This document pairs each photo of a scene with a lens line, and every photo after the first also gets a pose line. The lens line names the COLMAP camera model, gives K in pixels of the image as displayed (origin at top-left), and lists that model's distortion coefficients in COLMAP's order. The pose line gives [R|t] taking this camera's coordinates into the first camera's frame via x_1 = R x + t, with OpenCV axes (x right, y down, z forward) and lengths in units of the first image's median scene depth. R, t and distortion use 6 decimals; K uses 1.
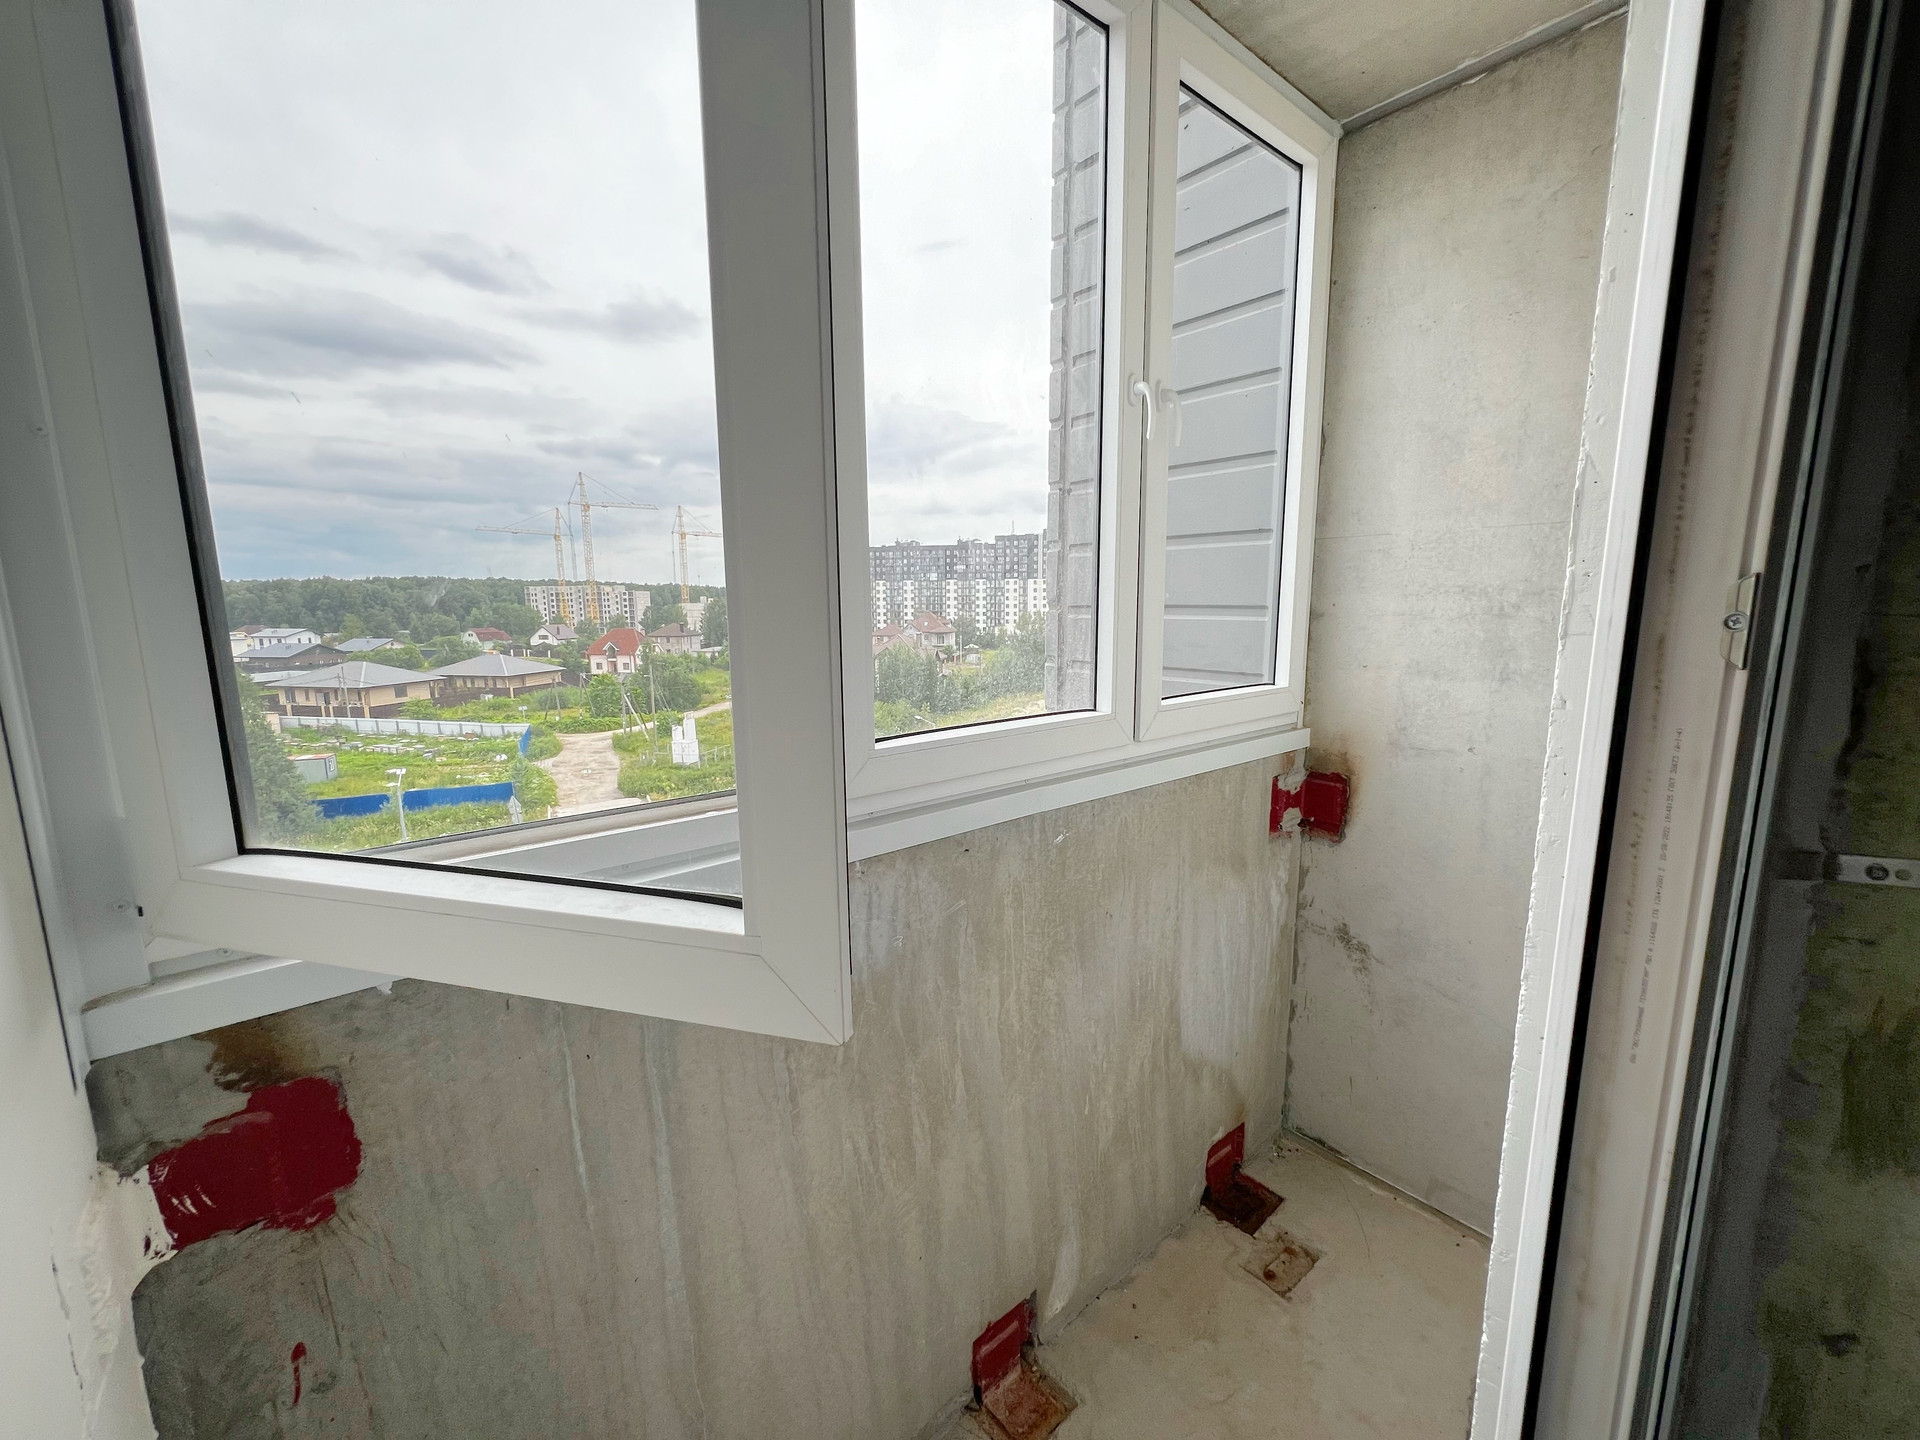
lens RADIAL K [[766.3, 0, 958.5], [0, 766.3, 732.8], [0, 0, 1]] dist [-0.000388, 0.000186]
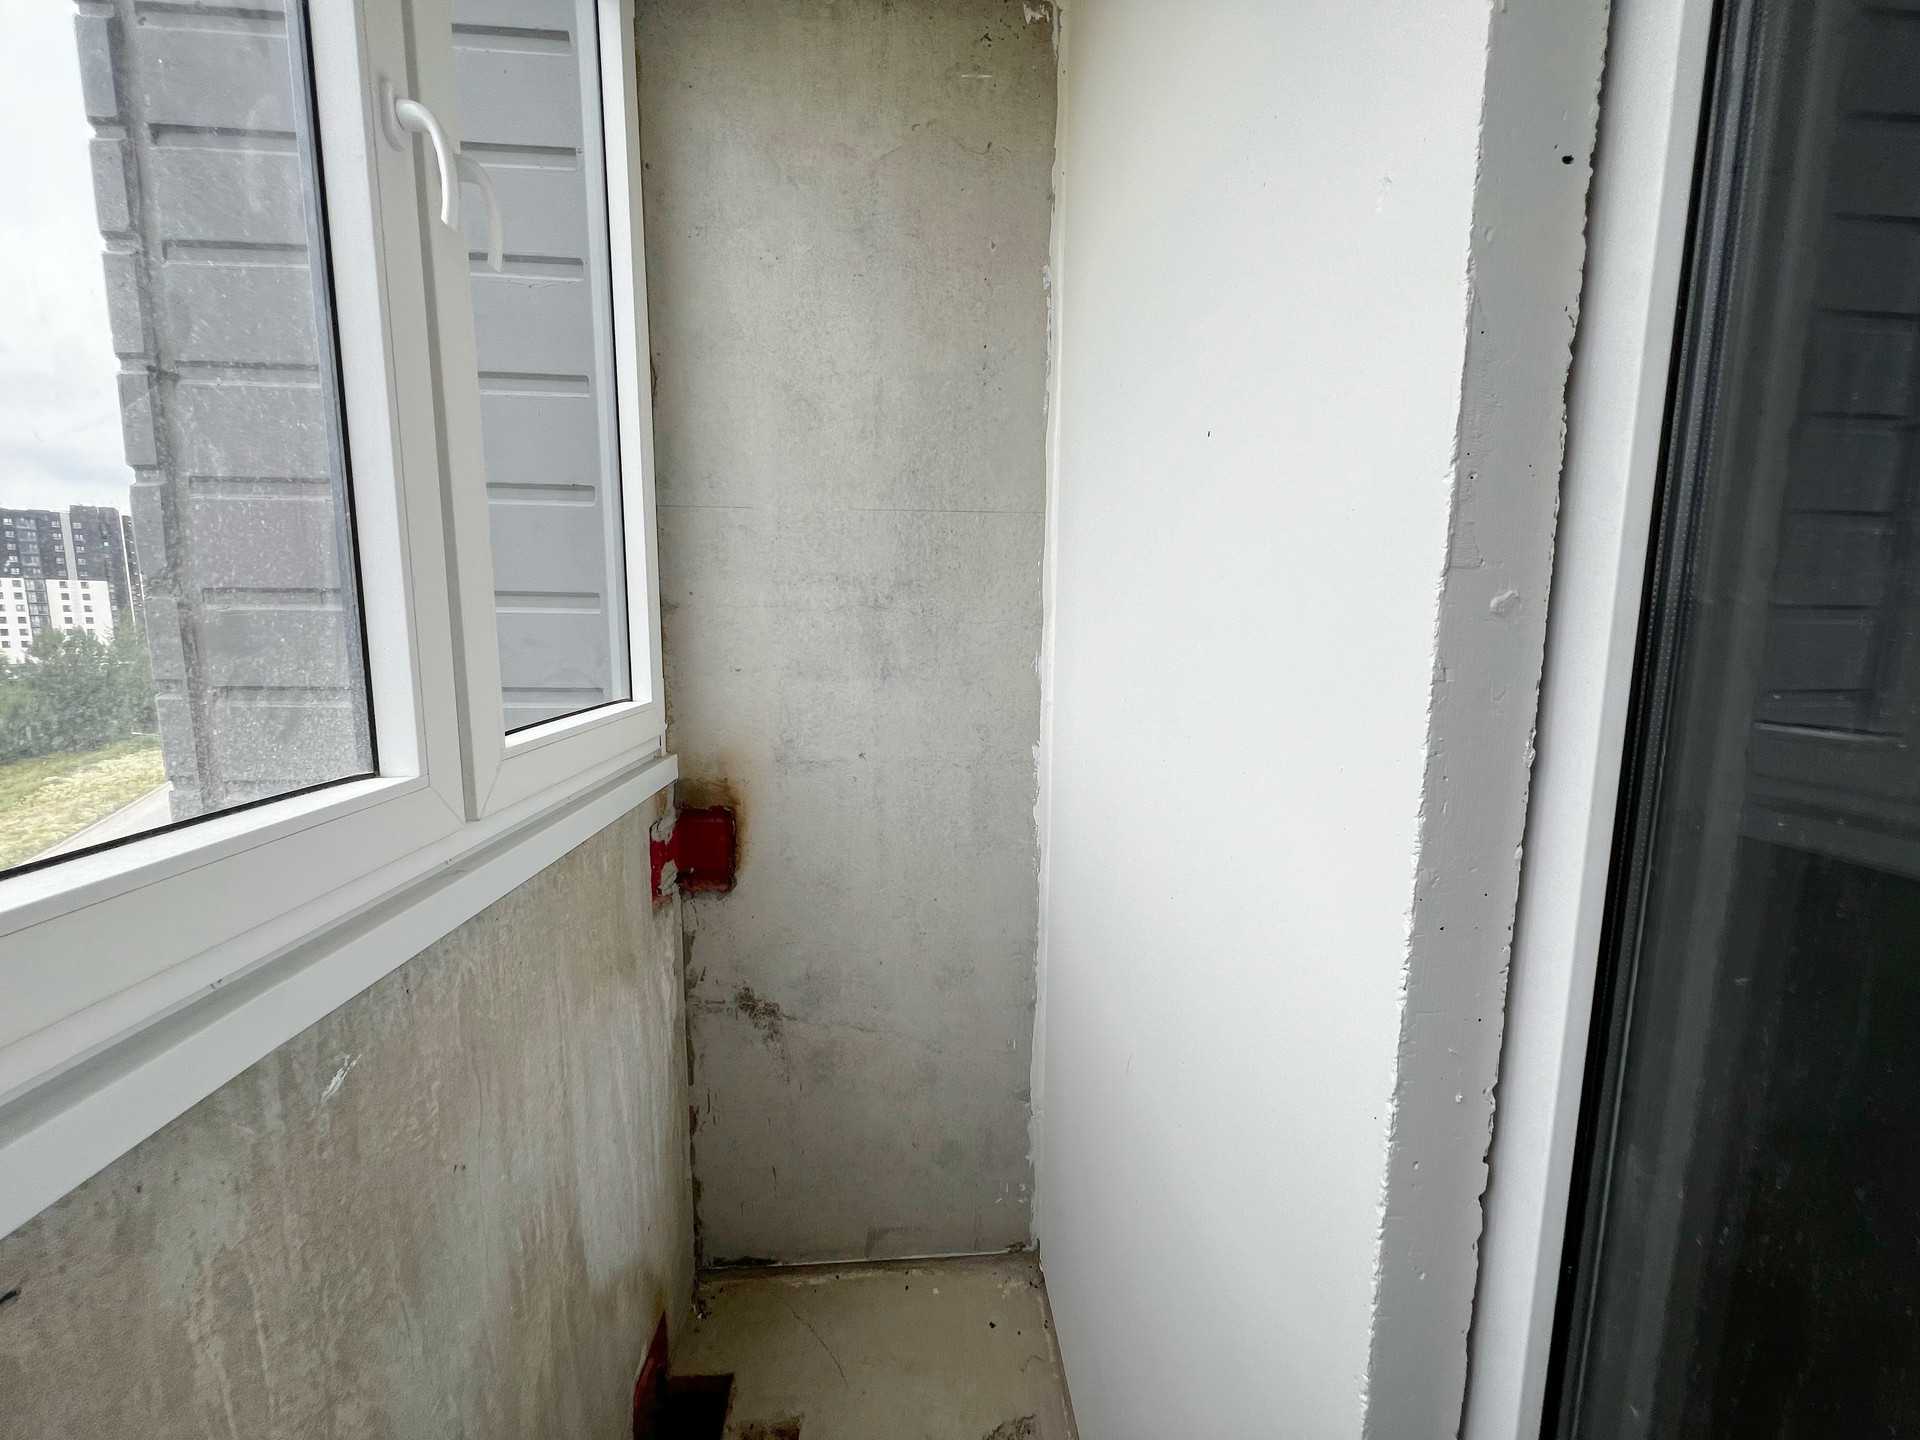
lens RADIAL K [[766.3, 0, 953.3], [0, 766.3, 723.6], [0, 0, 1]] dist [-0.000388, 0.000186]
pose [[0.580709, -0.095487, 0.808492, 0.002733], [0.124212, 0.991863, 0.027927, -0.022954], [-0.804579, 0.084207, 0.587845, 0.320024]]
